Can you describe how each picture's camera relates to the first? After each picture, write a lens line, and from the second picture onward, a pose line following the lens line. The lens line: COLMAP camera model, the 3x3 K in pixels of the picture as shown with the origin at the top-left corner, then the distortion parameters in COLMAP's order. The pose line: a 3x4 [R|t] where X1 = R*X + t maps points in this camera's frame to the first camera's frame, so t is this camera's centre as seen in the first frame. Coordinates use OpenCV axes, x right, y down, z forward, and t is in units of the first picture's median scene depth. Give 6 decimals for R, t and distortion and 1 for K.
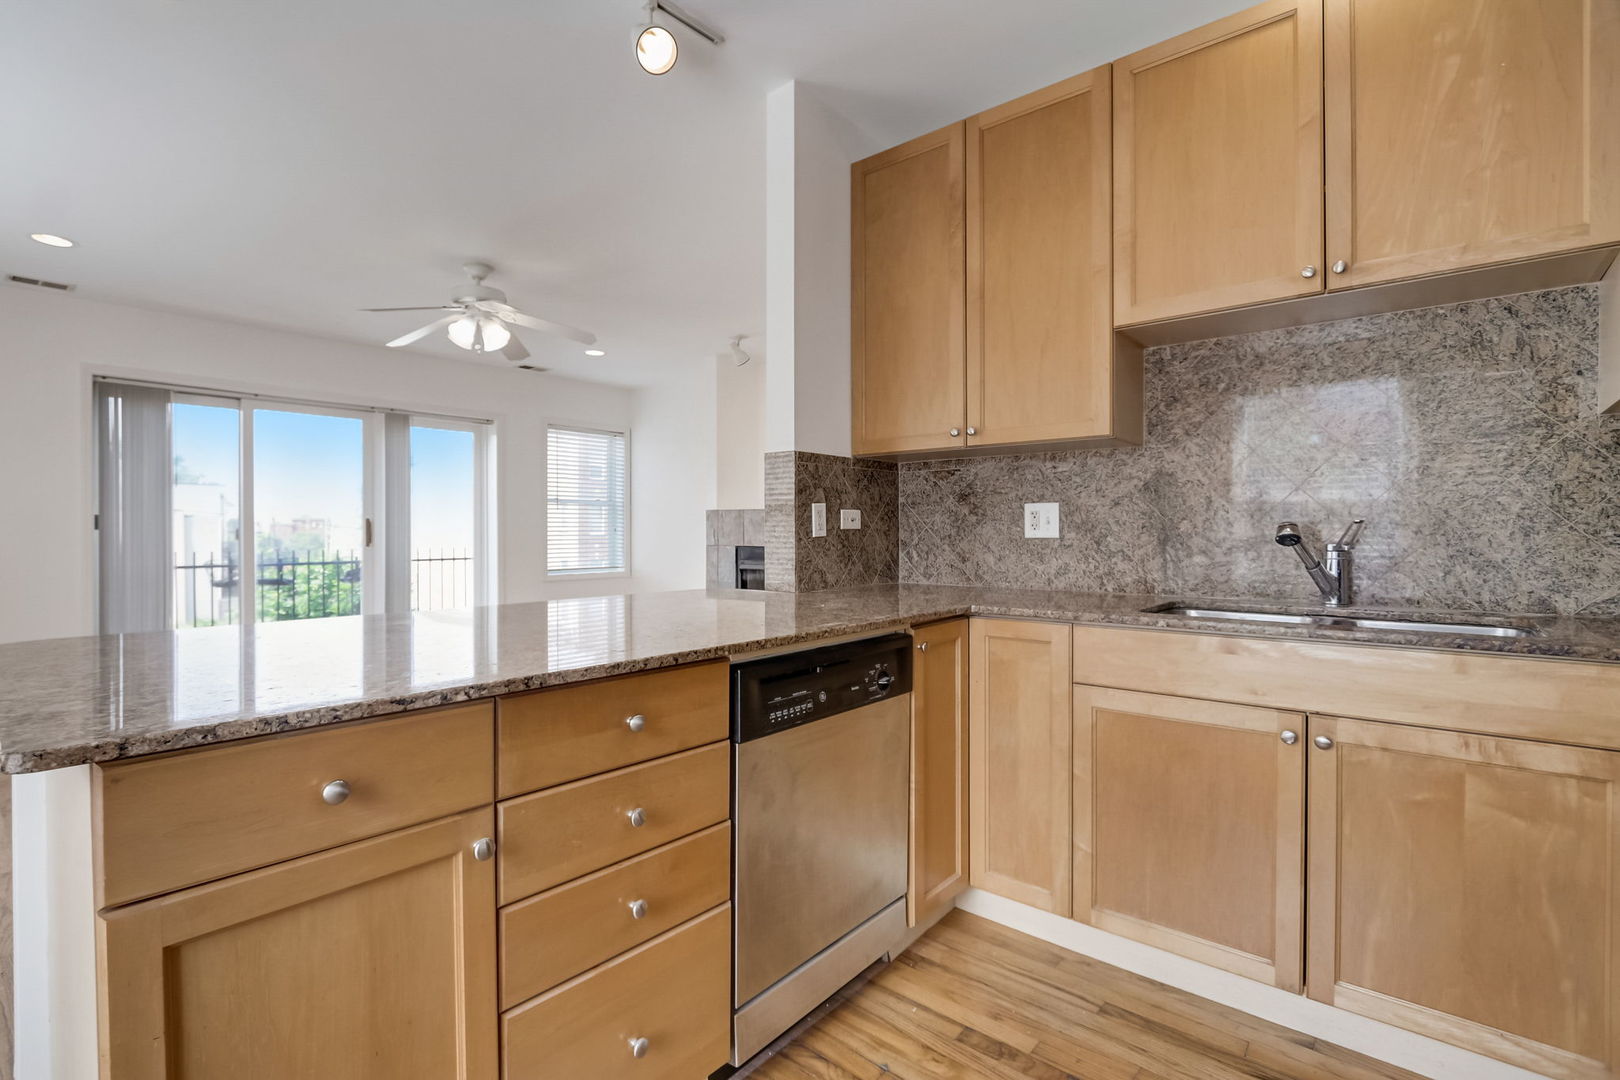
lens RADIAL K [[747.0, 0, 790.8], [0, 747.0, 538.0], [0, 0, 1]] dist [-0.017045, 0.002622]
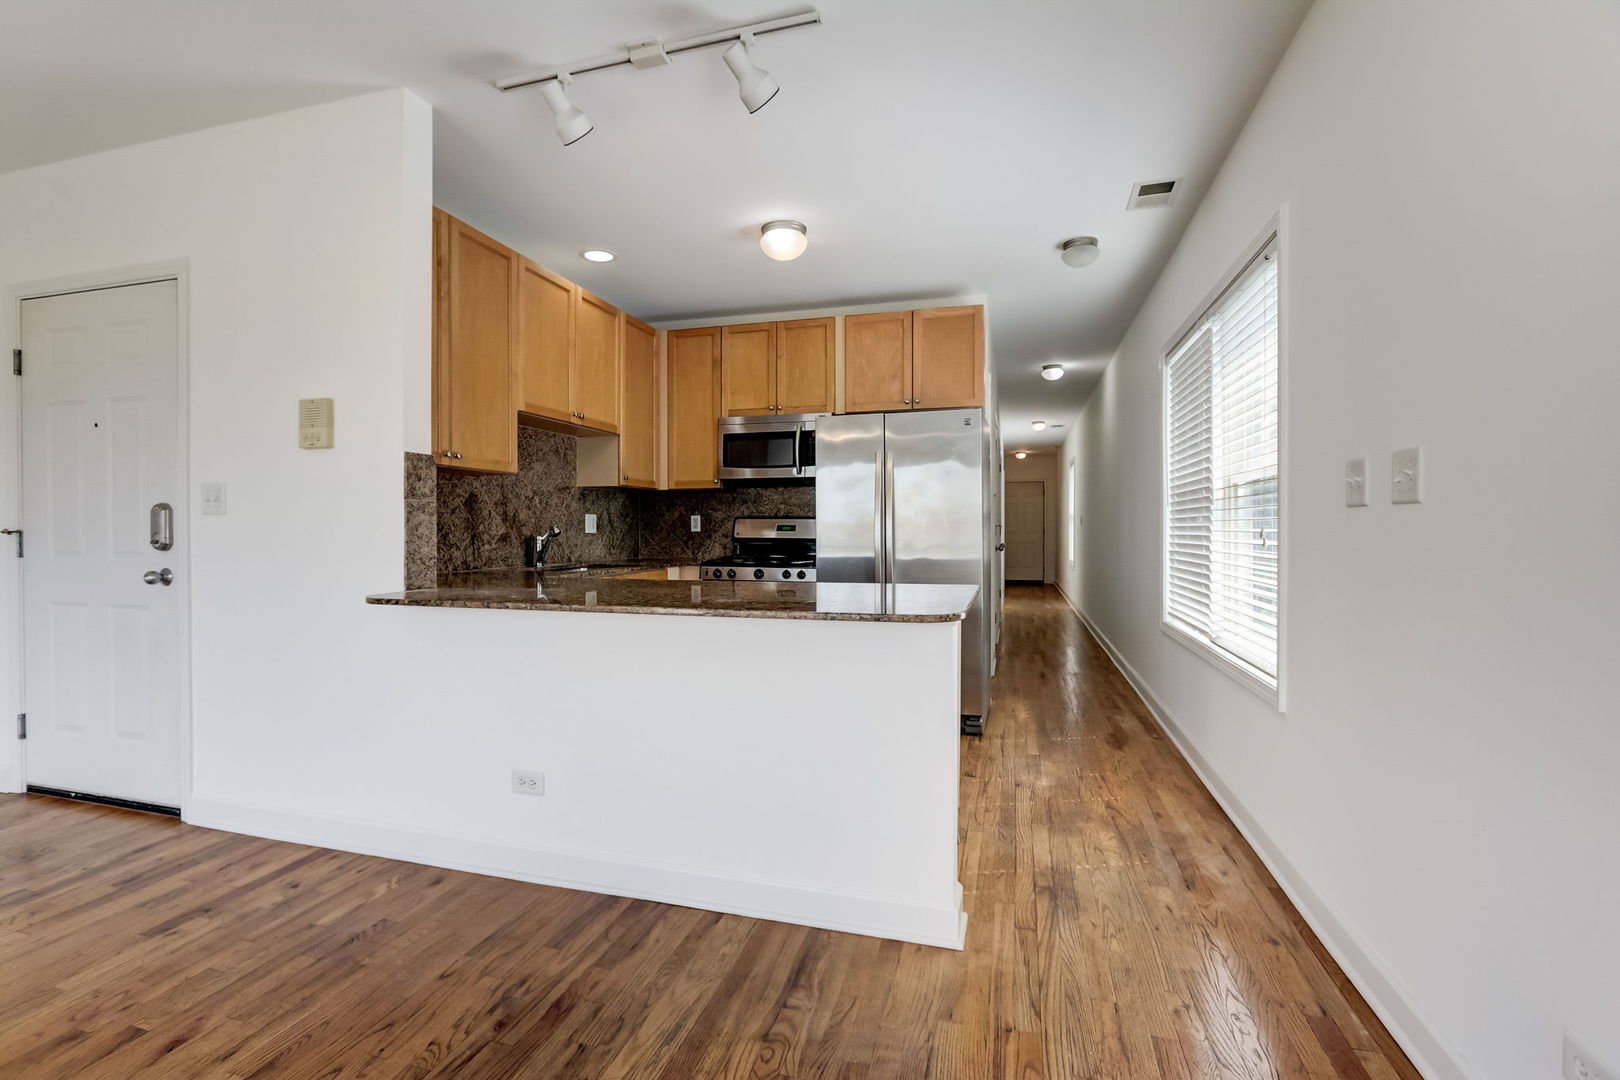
lens RADIAL K [[747.0, 0, 793.7], [0, 747.0, 538.2], [0, 0, 1]] dist [-0.017045, 0.002622]
pose [[-0.418310, -0.008826, 0.908261, -1.477398], [0.012237, 0.999807, 0.015351, -0.010318], [-0.908222, 0.017536, -0.418122, 1.230469]]
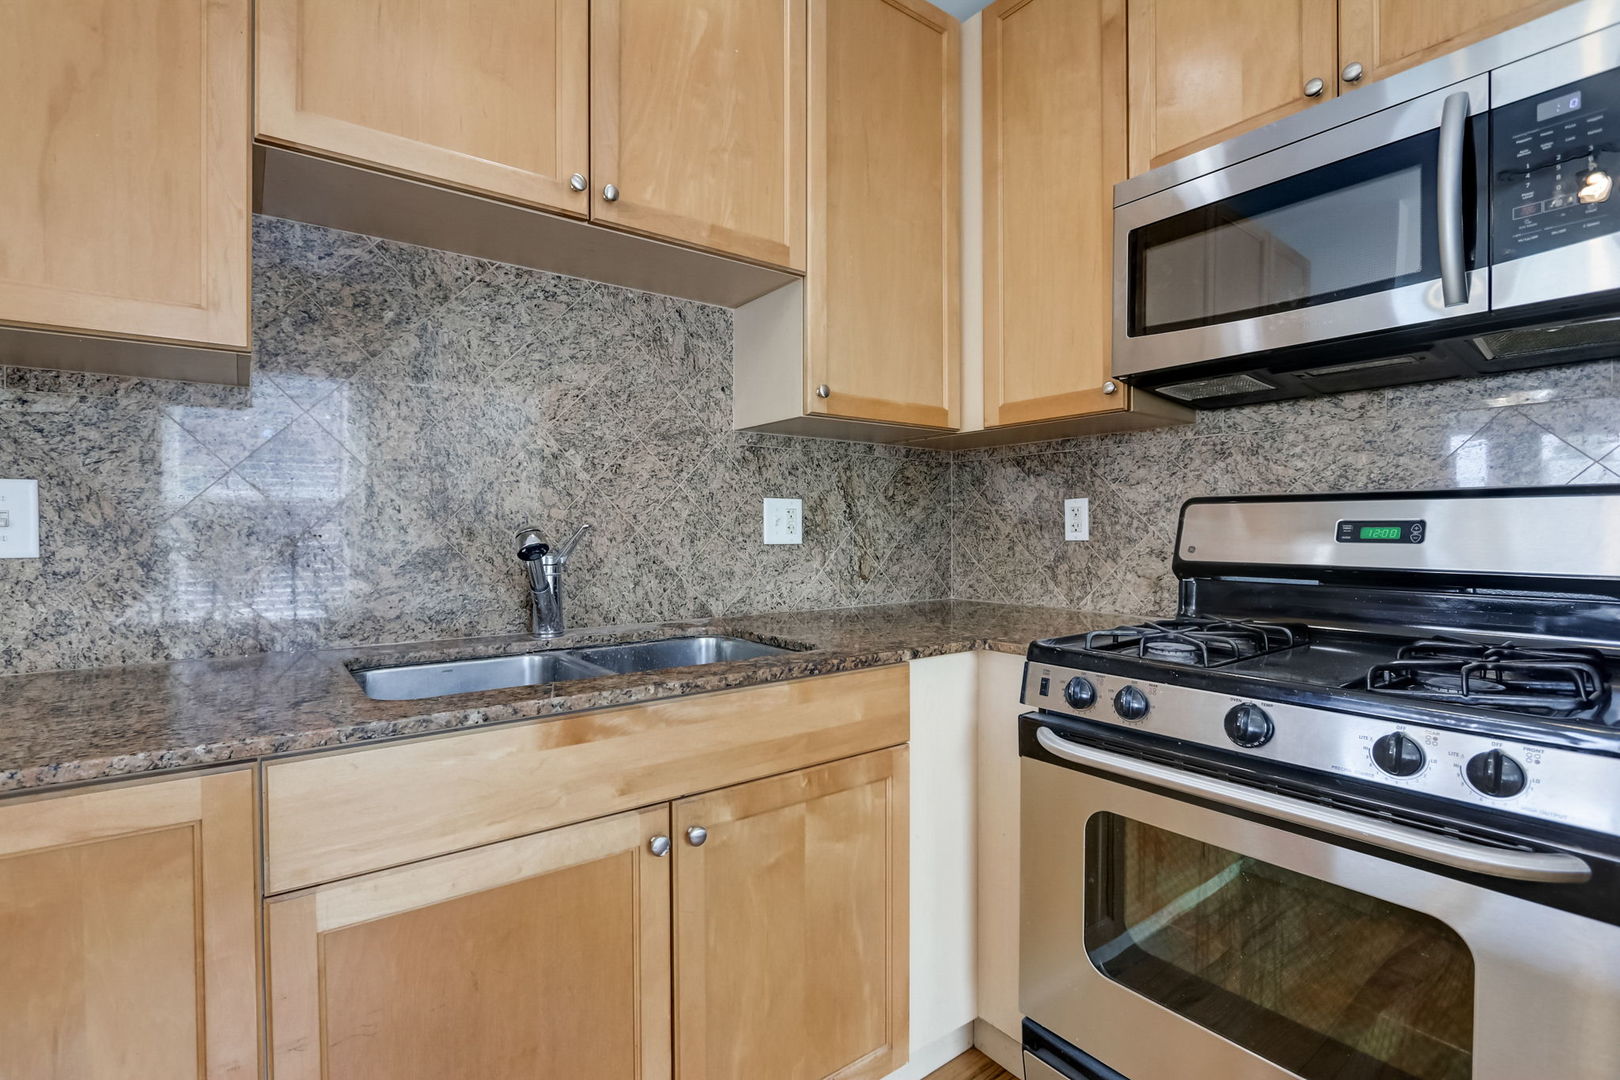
lens RADIAL K [[747.0, 0, 789.3], [0, 747.0, 537.4], [0, 0, 1]] dist [-0.017045, 0.002622]
pose [[0.220866, -0.007096, 0.975278, 0.030116], [0.012903, 0.999907, 0.004353, -0.011137], [-0.975219, 0.011622, 0.220937, 0.583897]]
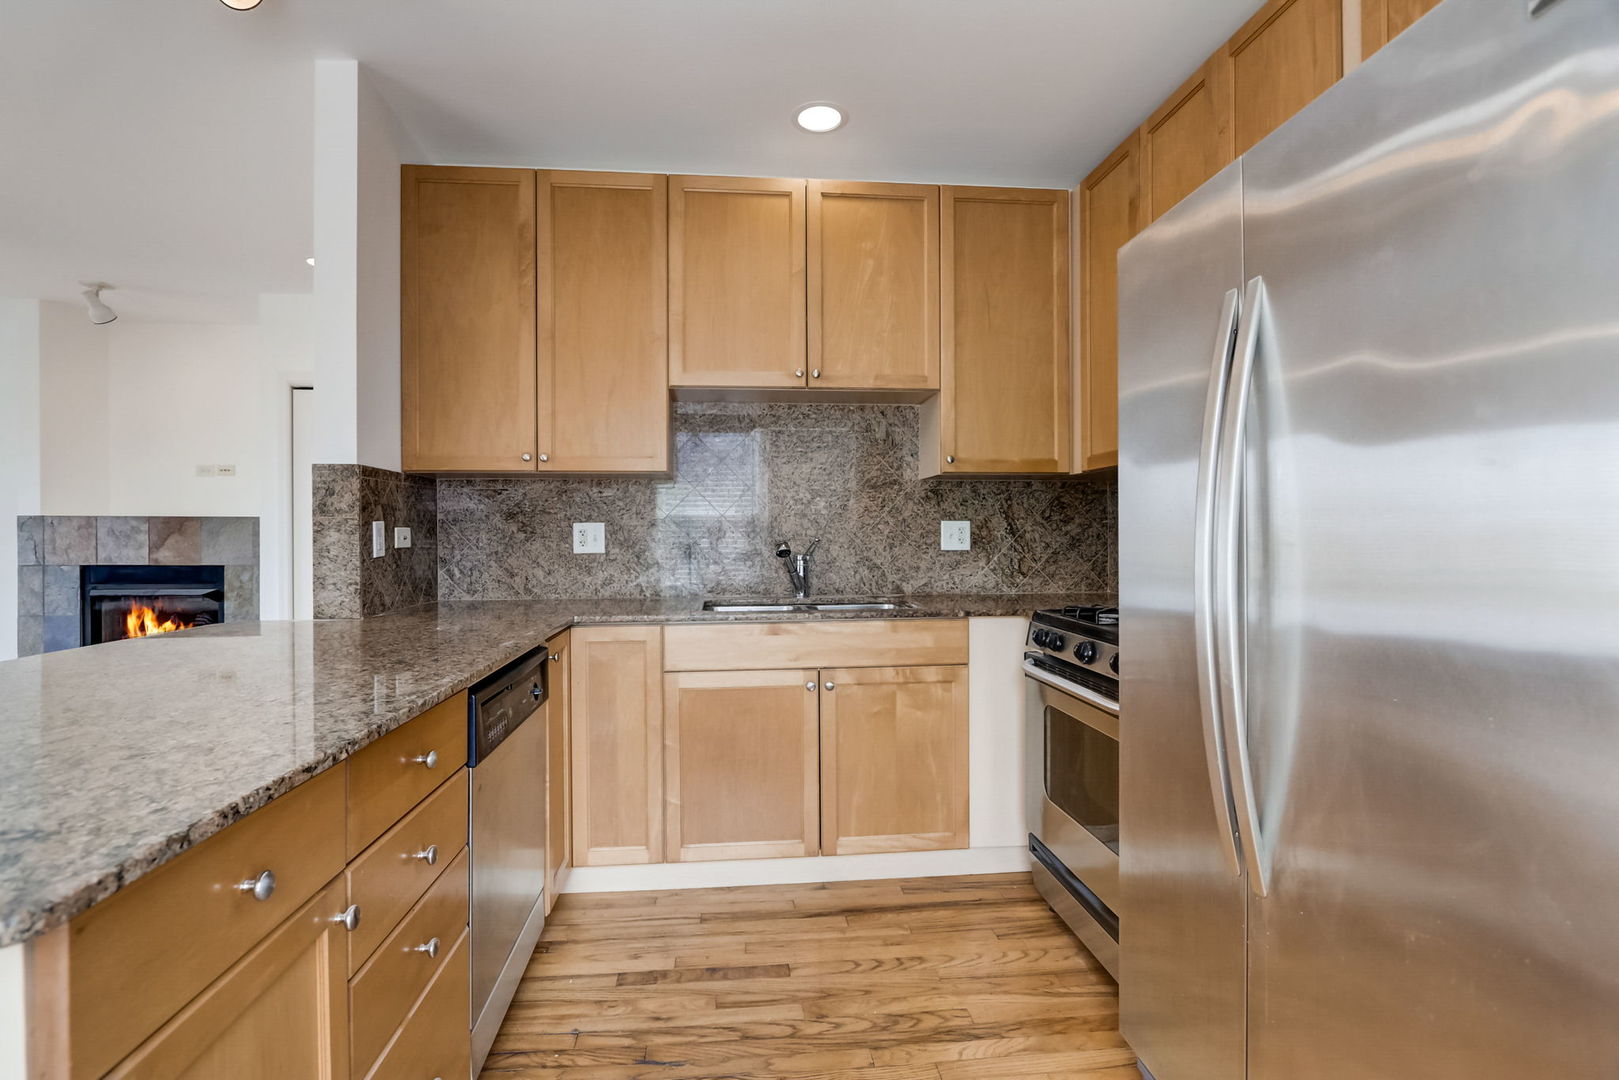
lens RADIAL K [[746.5, 0, 792.0], [0, 746.5, 536.6], [0, 0, 1]] dist [-0.017045, 0.002622]
pose [[0.691071, -0.004101, 0.722775, -0.357498], [0.010497, 0.999935, -0.004363, -0.022962], [-0.722711, 0.010602, 0.691069, -0.017457]]
